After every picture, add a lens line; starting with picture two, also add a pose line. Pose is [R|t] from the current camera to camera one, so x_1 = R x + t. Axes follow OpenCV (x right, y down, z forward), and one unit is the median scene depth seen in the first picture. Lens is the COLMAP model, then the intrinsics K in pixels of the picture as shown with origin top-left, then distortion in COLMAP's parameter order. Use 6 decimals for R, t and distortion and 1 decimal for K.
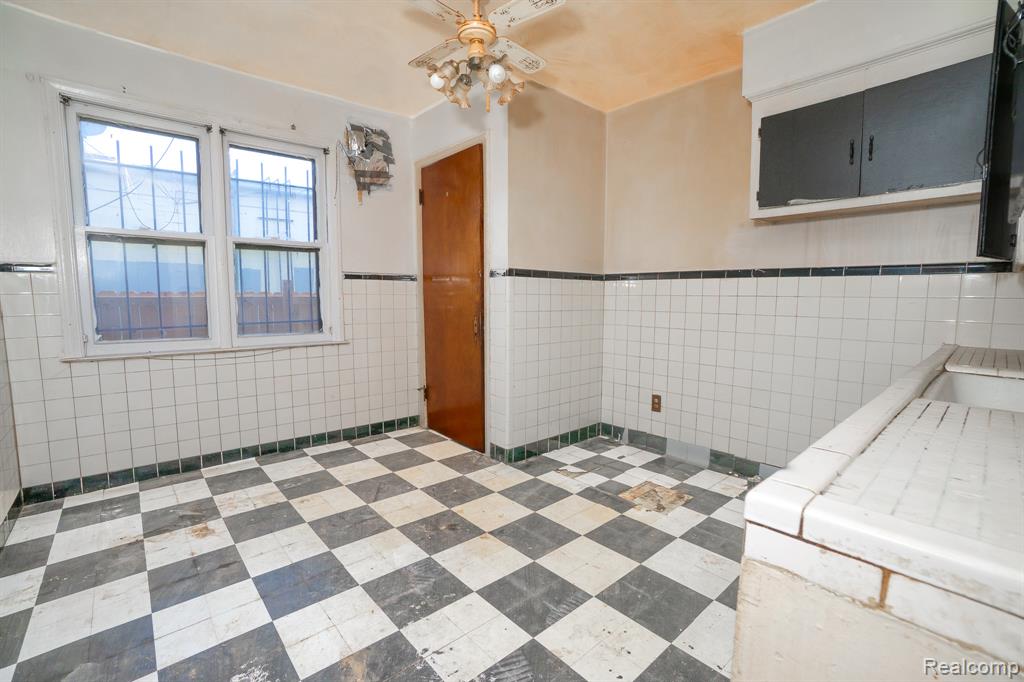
lens RADIAL K [[454.4, 0, 513.5], [0, 454.4, 341.0], [0, 0, 1]] dist [-0.072396, 0.025729]
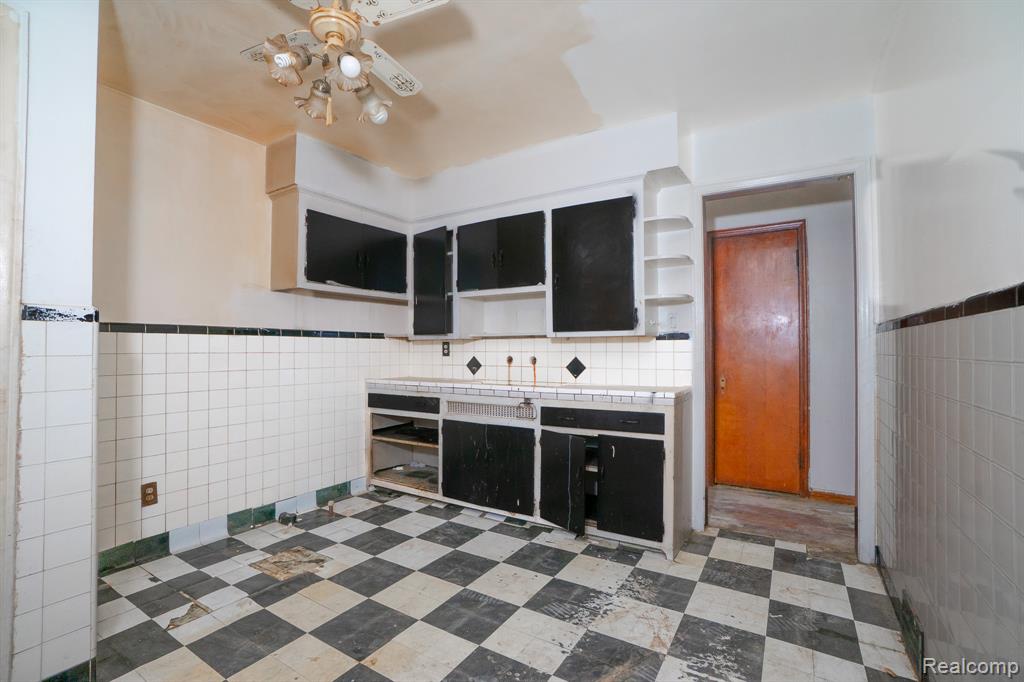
lens RADIAL K [[454.4, 0, 513.5], [0, 454.4, 341.0], [0, 0, 1]] dist [-0.072396, 0.025729]
pose [[-0.279656, 0.013788, 0.960001, -0.701062], [0.095478, 0.995340, 0.013518, -0.087653], [-0.955341, 0.095439, -0.279669, 0.734675]]
